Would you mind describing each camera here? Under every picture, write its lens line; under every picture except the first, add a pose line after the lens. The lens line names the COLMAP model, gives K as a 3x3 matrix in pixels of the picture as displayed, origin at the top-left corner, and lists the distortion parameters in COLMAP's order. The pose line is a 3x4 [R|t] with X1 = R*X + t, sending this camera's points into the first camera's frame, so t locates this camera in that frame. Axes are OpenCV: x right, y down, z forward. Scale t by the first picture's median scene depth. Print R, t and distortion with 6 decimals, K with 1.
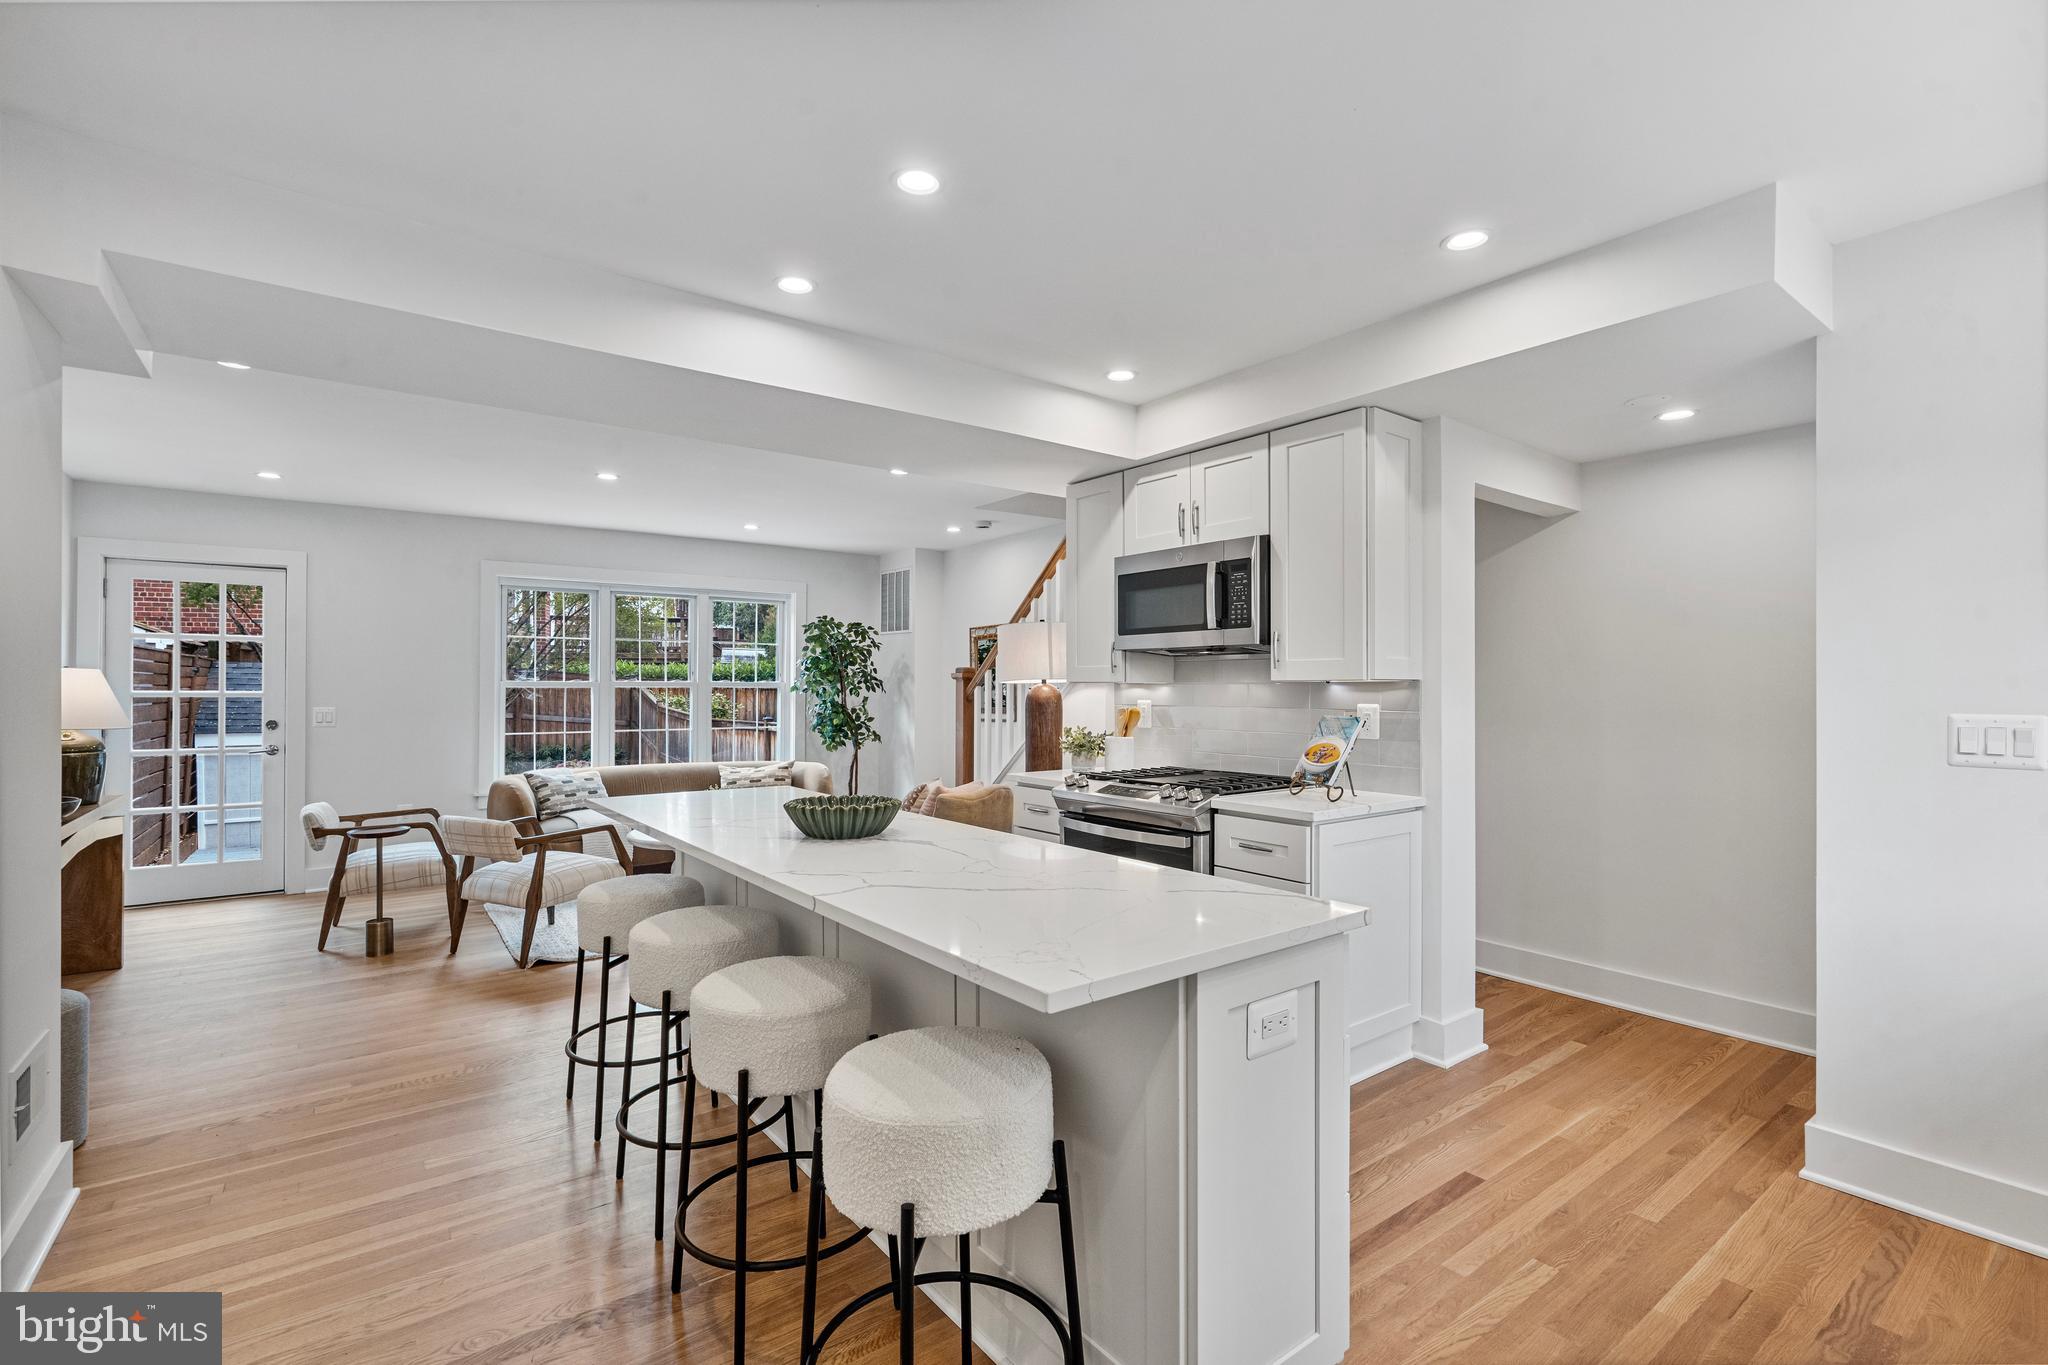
lens RADIAL K [[934.7, 0, 1019.1], [0, 934.7, 687.8], [0, 0, 1]] dist [-0.003195, 0.002196]
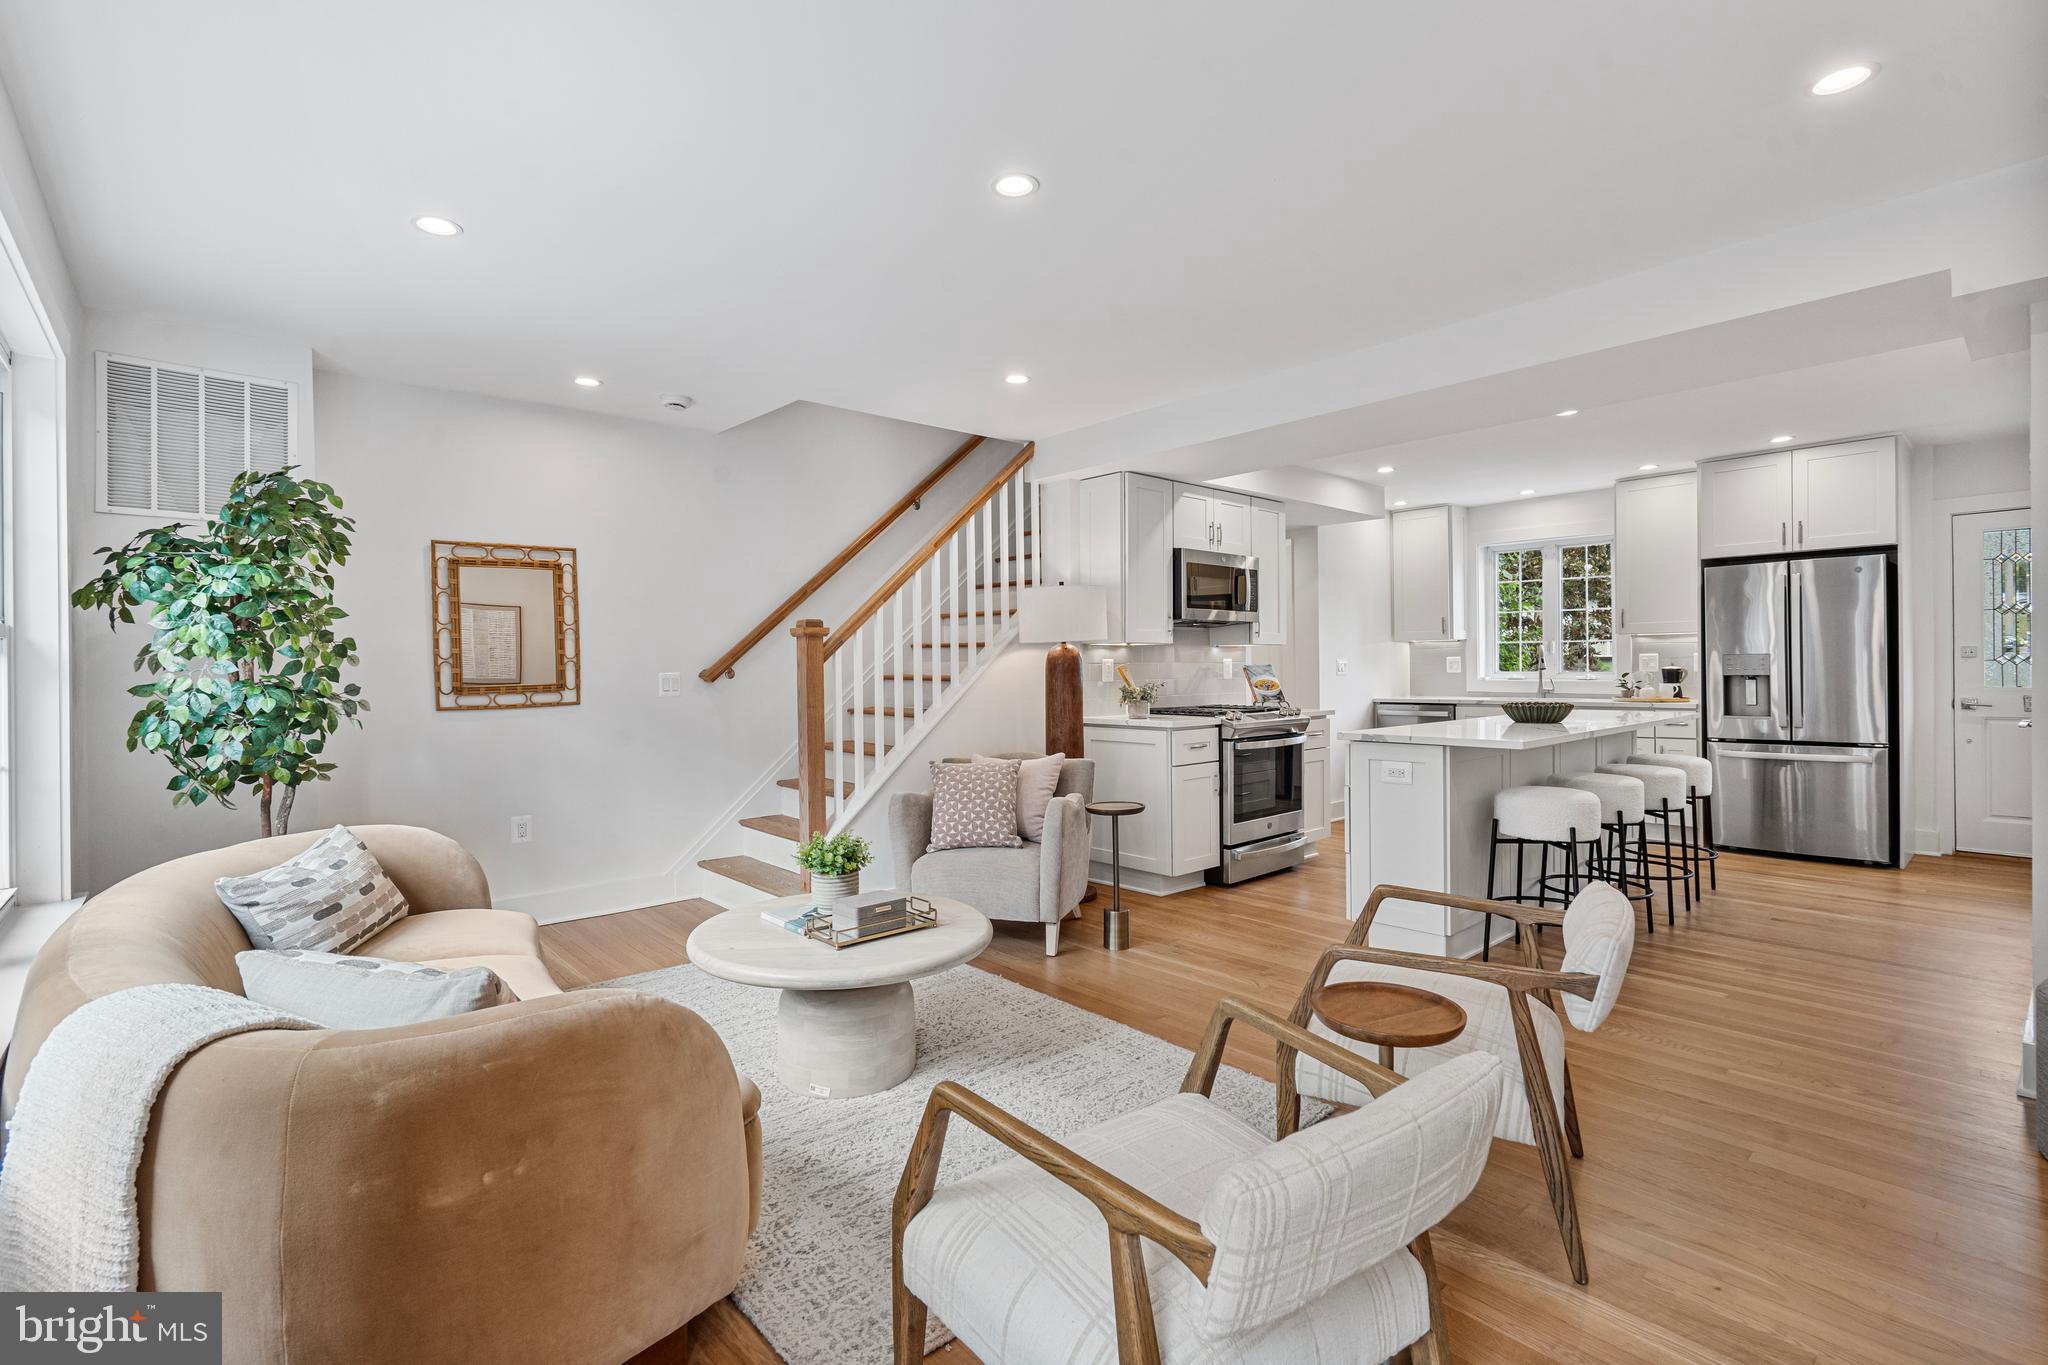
lens RADIAL K [[934.7, 0, 1025.1], [0, 934.7, 669.0], [0, 0, 1]] dist [-0.003195, 0.002196]
pose [[-0.092126, -0.003137, 0.995742, -1.007556], [0.010249, 0.999939, 0.004098, 0.019486], [-0.995695, 0.010583, -0.092089, 1.147342]]
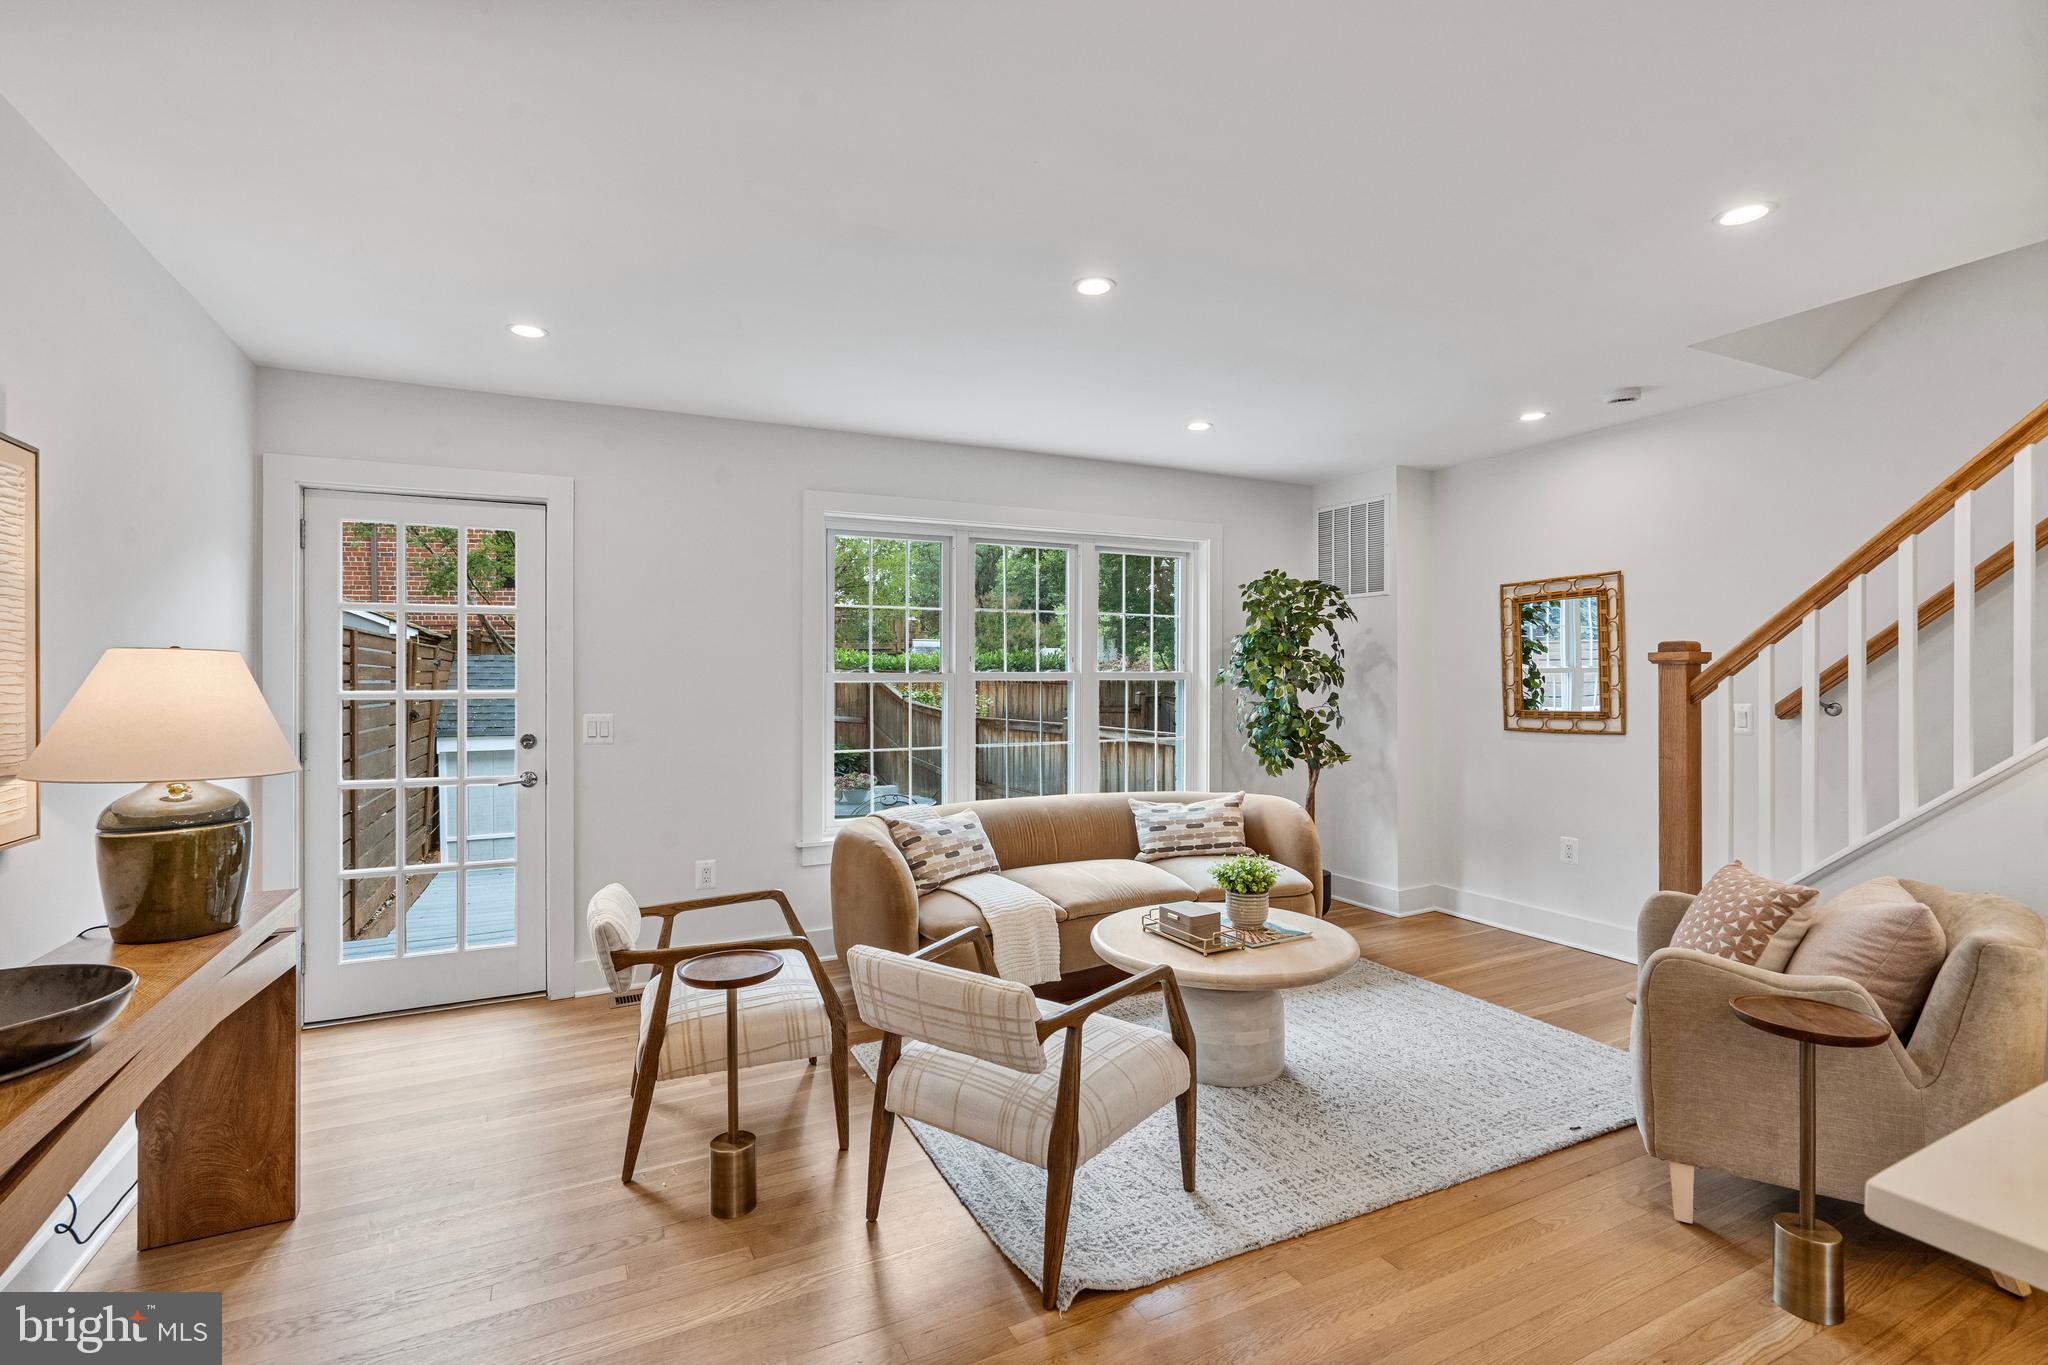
lens RADIAL K [[934.7, 0, 1010.9], [0, 934.7, 678.9], [0, 0, 1]] dist [-0.003195, 0.002196]
pose [[0.984272, -0.005525, -0.176574, -0.432446], [0.005675, 0.999984, 0.000344, -0.003285], [0.176569, -0.001341, 0.984287, 0.510761]]
